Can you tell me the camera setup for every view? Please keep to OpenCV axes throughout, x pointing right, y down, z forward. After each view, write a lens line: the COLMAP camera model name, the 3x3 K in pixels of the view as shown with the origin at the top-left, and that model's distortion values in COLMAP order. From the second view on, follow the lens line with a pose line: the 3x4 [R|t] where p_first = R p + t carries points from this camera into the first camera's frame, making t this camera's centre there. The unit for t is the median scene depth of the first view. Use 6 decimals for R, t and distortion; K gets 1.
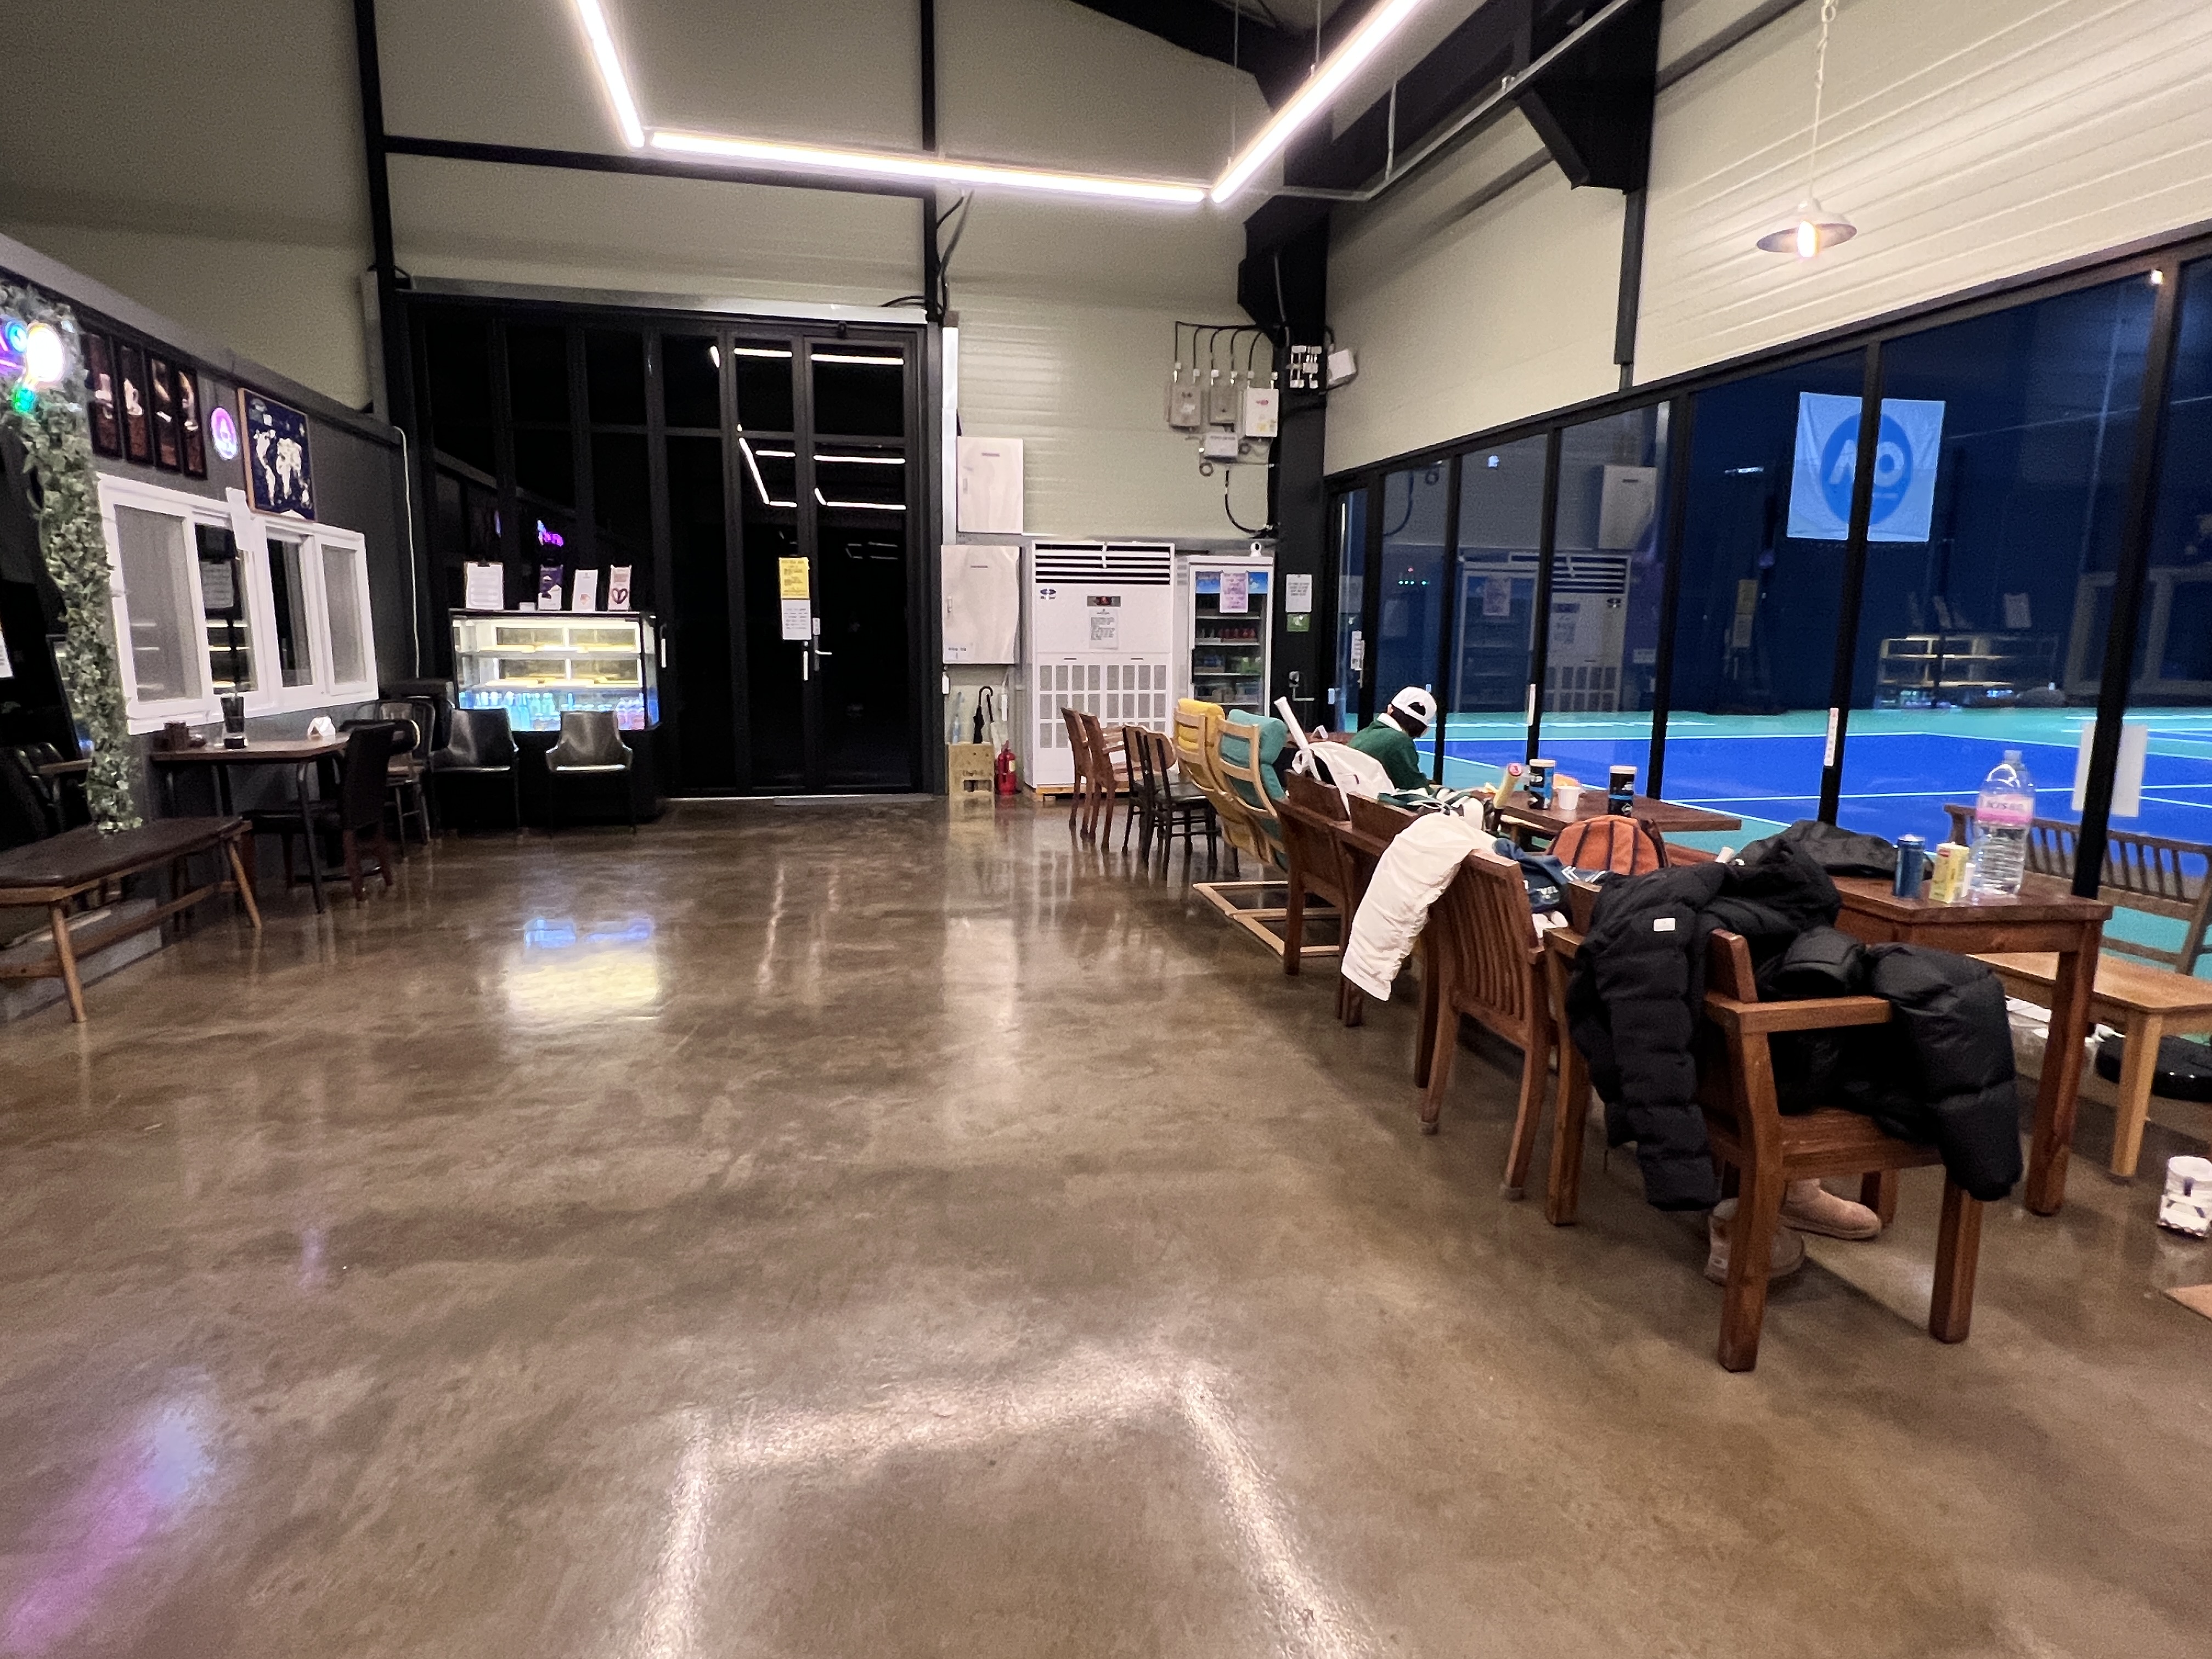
lens RADIAL K [[1240.4, 0, 1107.0], [0, 1240.4, 825.1], [0, 0, 1]] dist [0.003544, -0.002227]
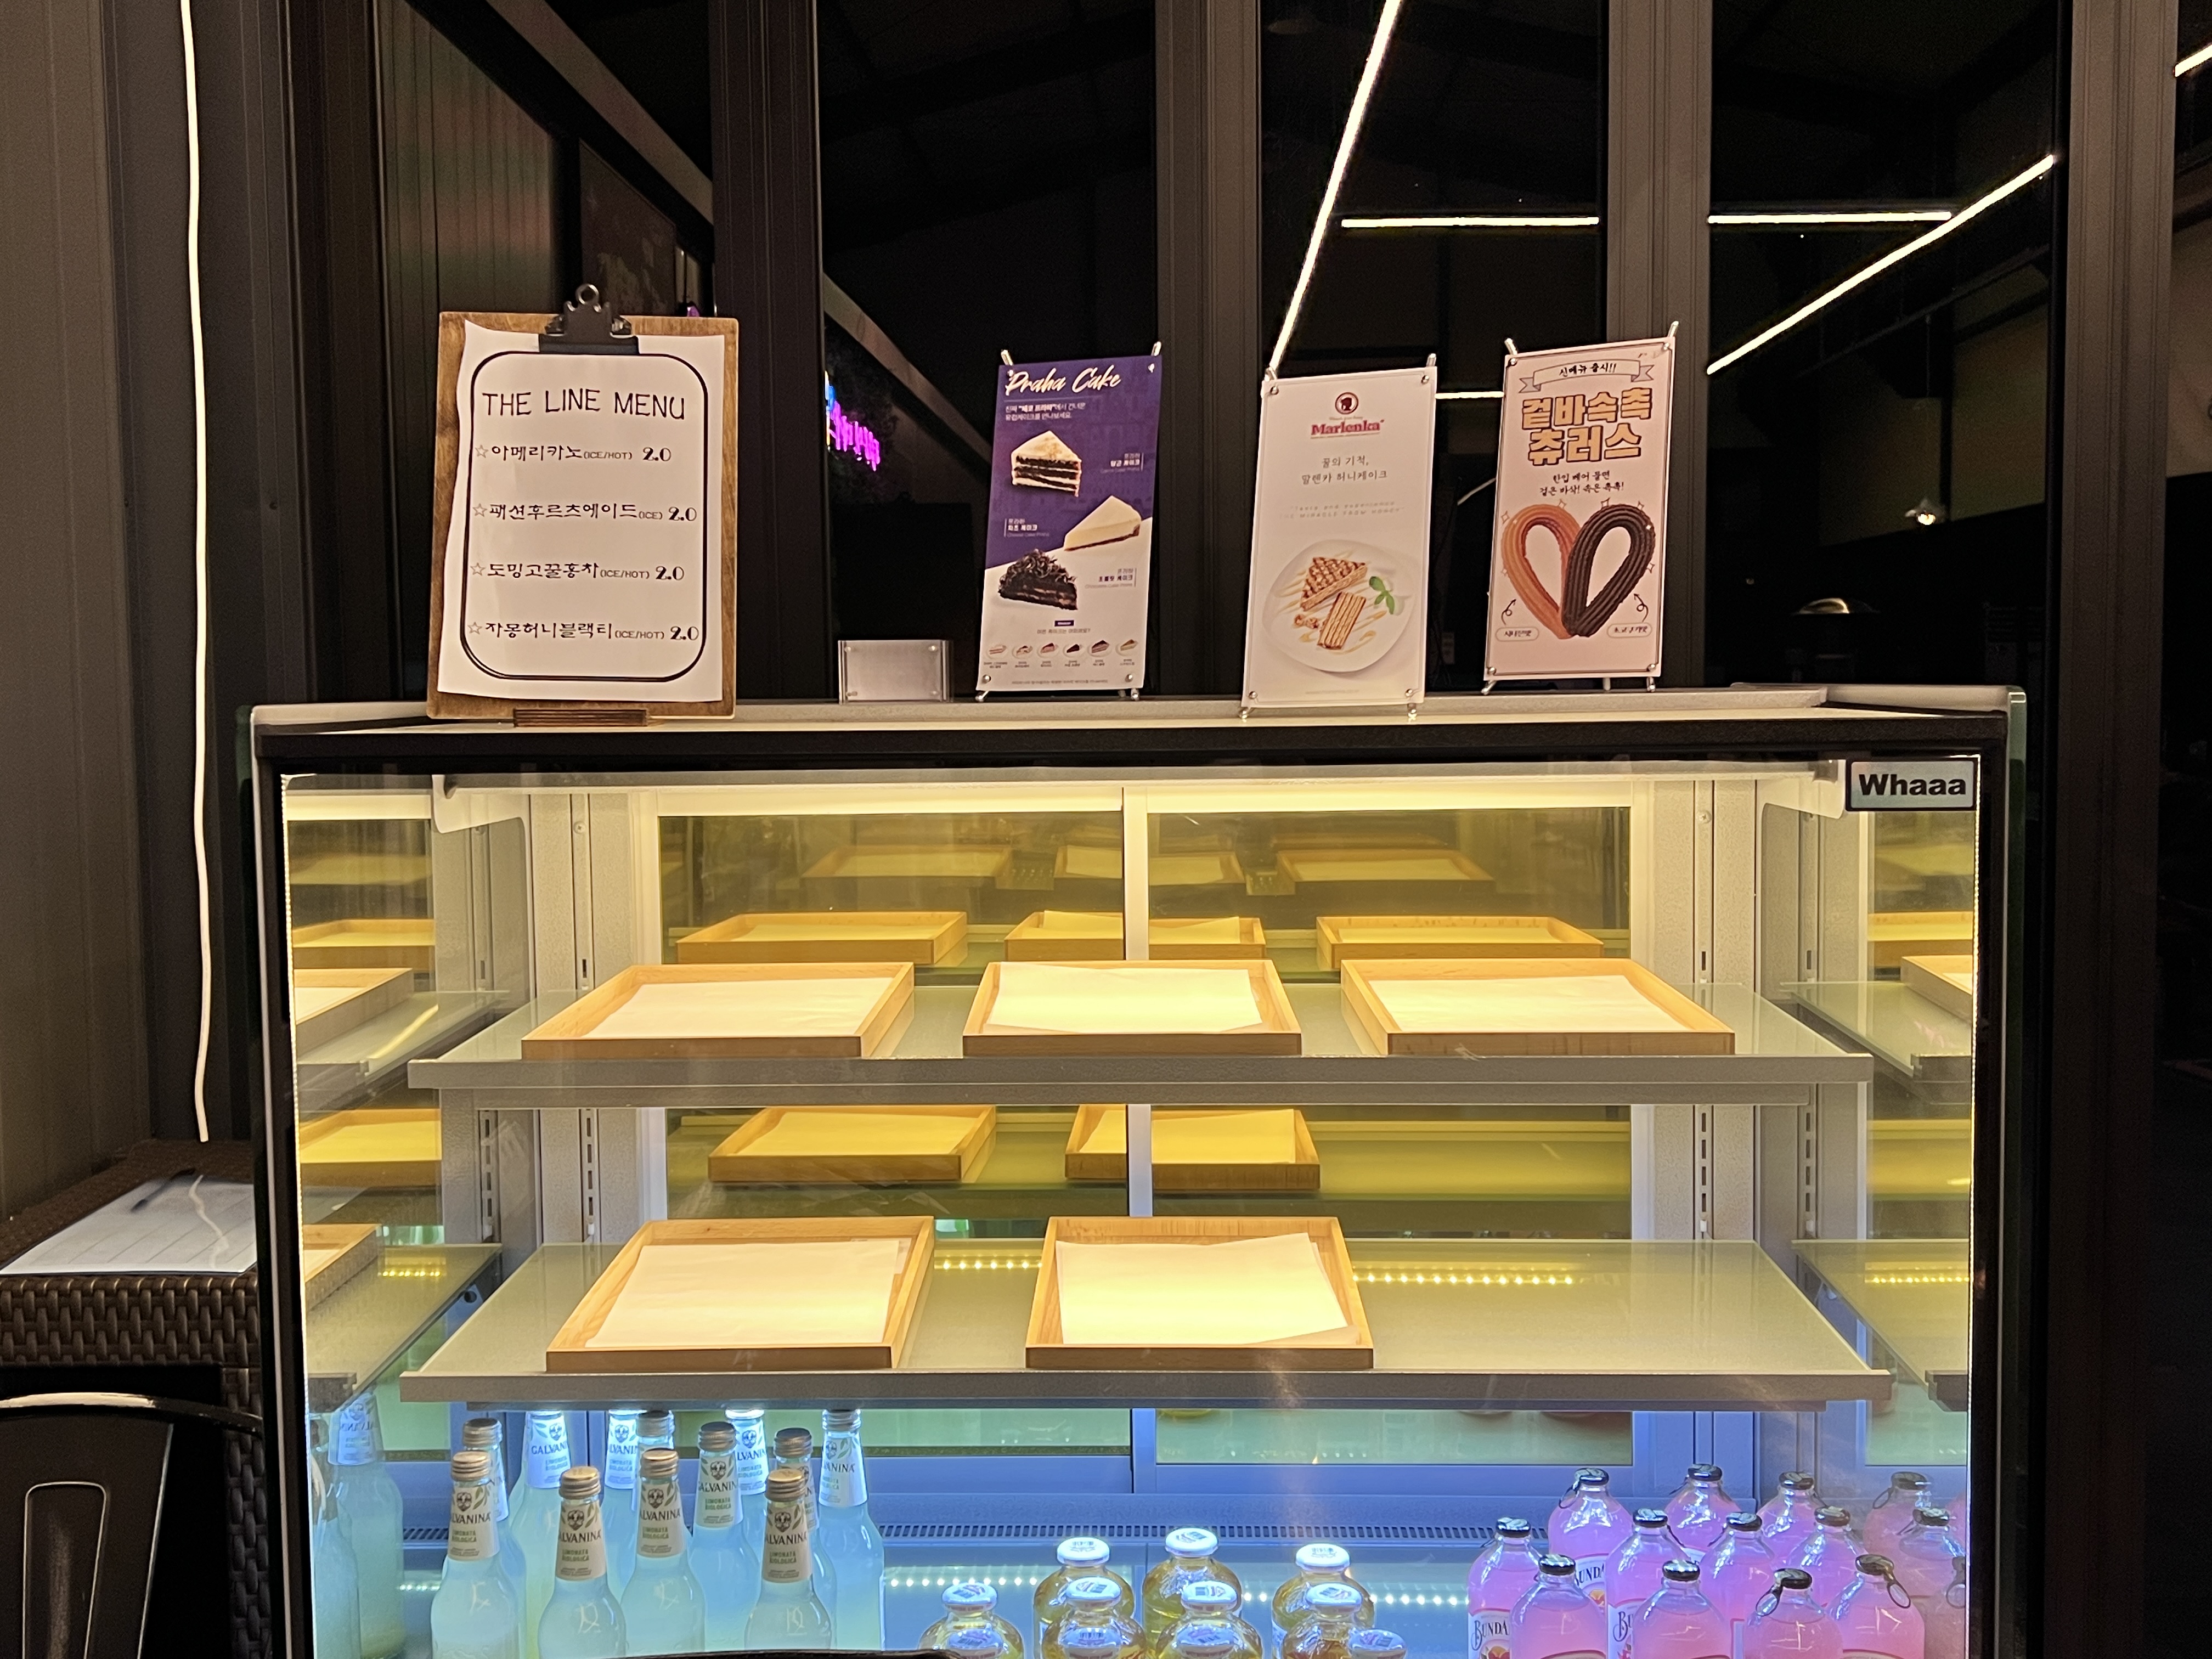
lens RADIAL K [[2309.2, 0, 1108.8], [0, 2309.2, 833.7], [0, 0, 1]] dist [0.015304, 0.000000]
pose [[0.963644, -0.012414, -0.266901, -0.382594], [-0.020261, 0.992649, -0.119325, -0.131900], [0.266420, 0.120394, 0.956308, 0.780783]]
